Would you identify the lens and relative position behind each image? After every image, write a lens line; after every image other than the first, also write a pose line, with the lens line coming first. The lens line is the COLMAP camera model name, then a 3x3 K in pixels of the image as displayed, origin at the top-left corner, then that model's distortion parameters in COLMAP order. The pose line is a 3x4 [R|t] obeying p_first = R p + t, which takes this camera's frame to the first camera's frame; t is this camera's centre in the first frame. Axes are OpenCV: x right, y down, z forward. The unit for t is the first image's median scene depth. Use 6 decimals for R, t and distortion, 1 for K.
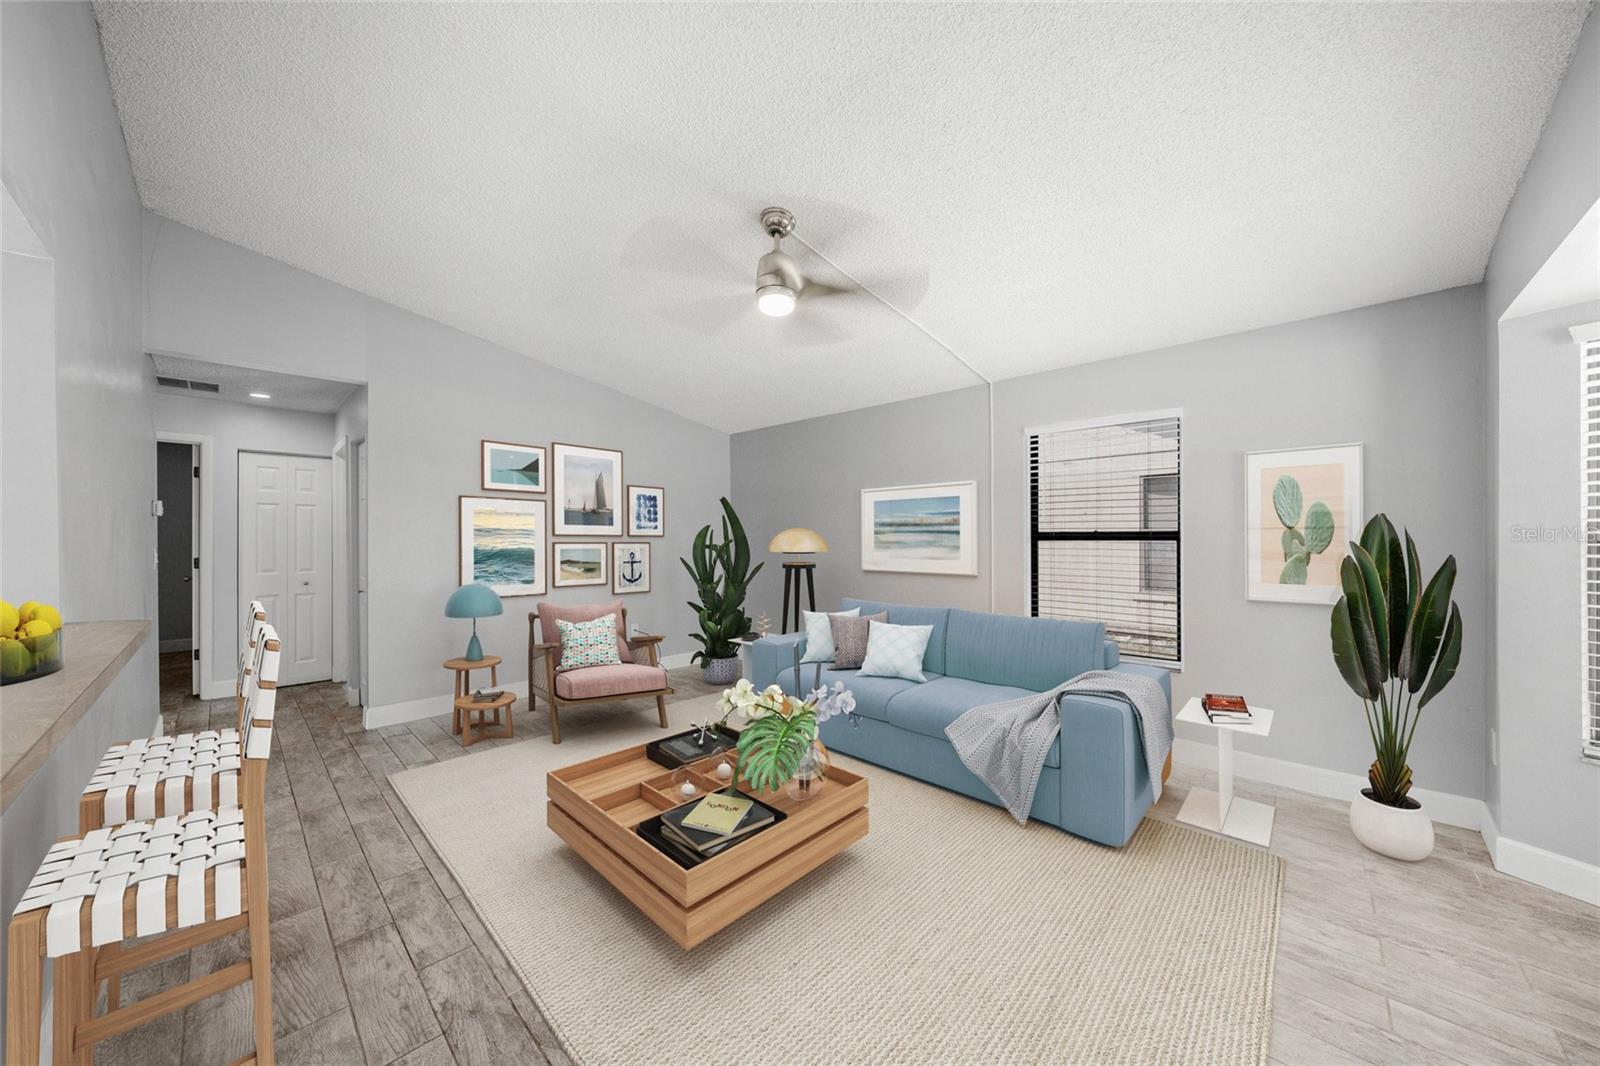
lens RADIAL K [[550.8, 0, 806.0], [0, 550.8, 515.9], [0, 0, 1]] dist [0.000101, 0.000014]
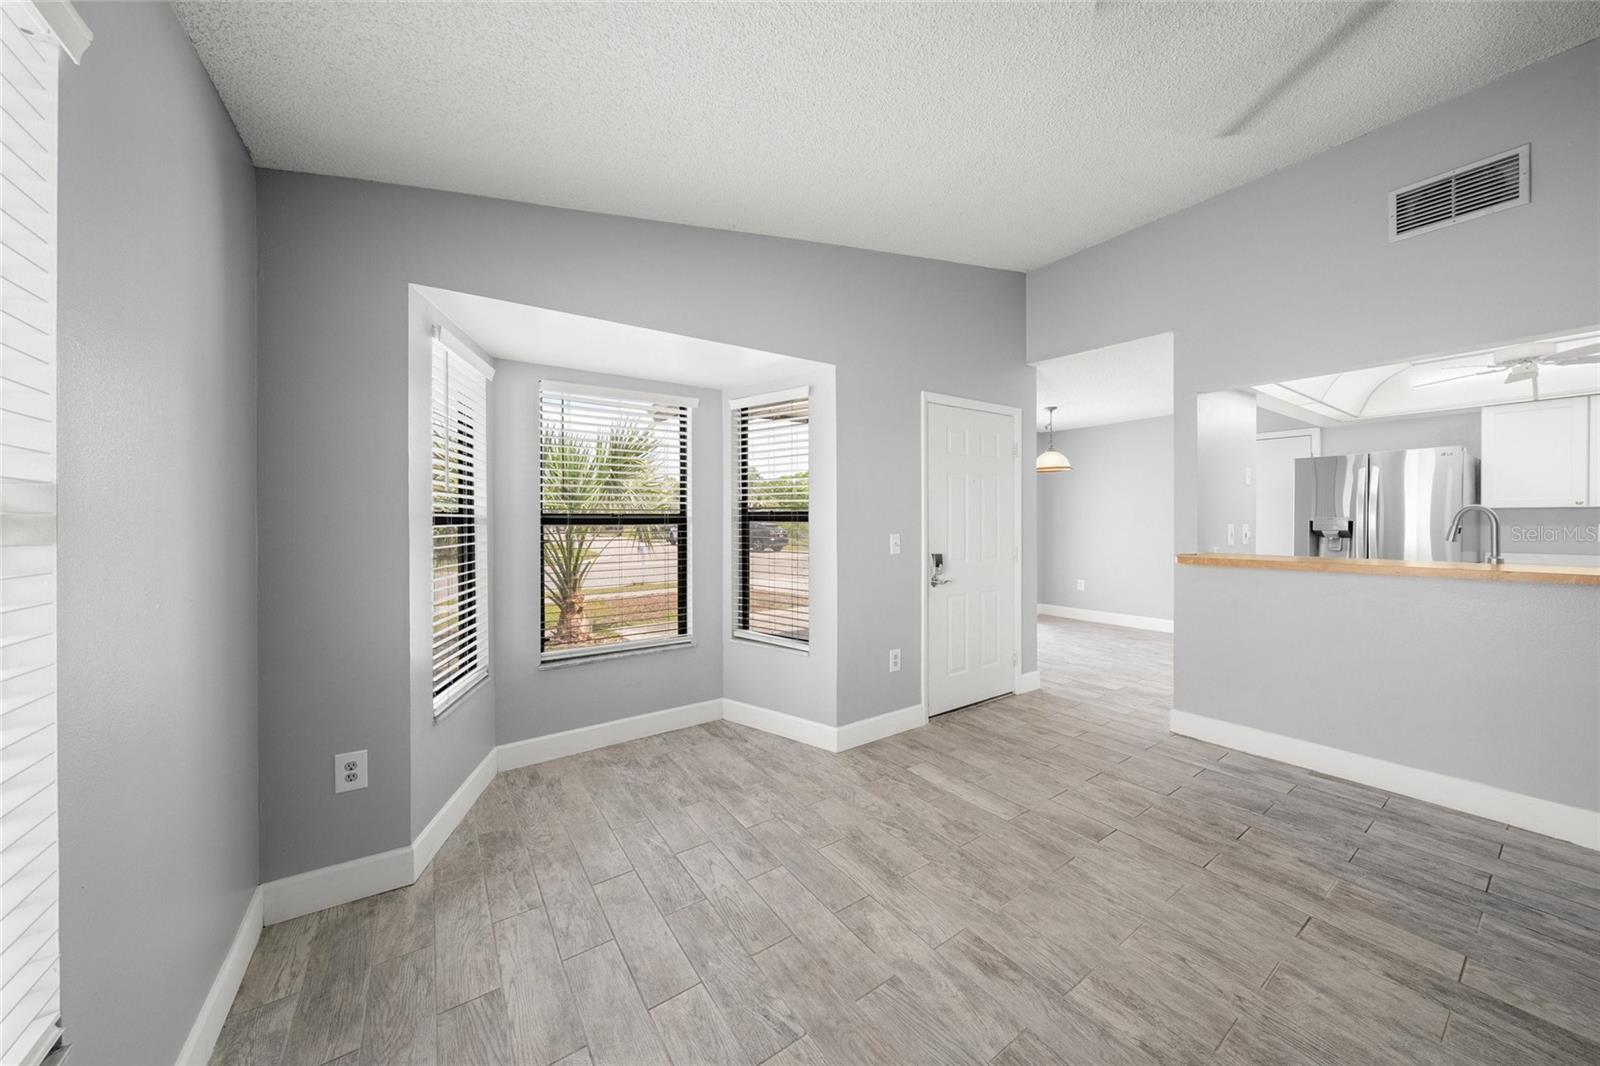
lens RADIAL K [[550.8, 0, 806.0], [0, 550.8, 515.9], [0, 0, 1]] dist [0.000101, 0.000014]
pose [[-0.976582, 0.002397, 0.215131, 0.485951], [-0.003542, 0.999623, -0.027216, 0.063002], [-0.215115, -0.027341, -0.976206, 2.047953]]
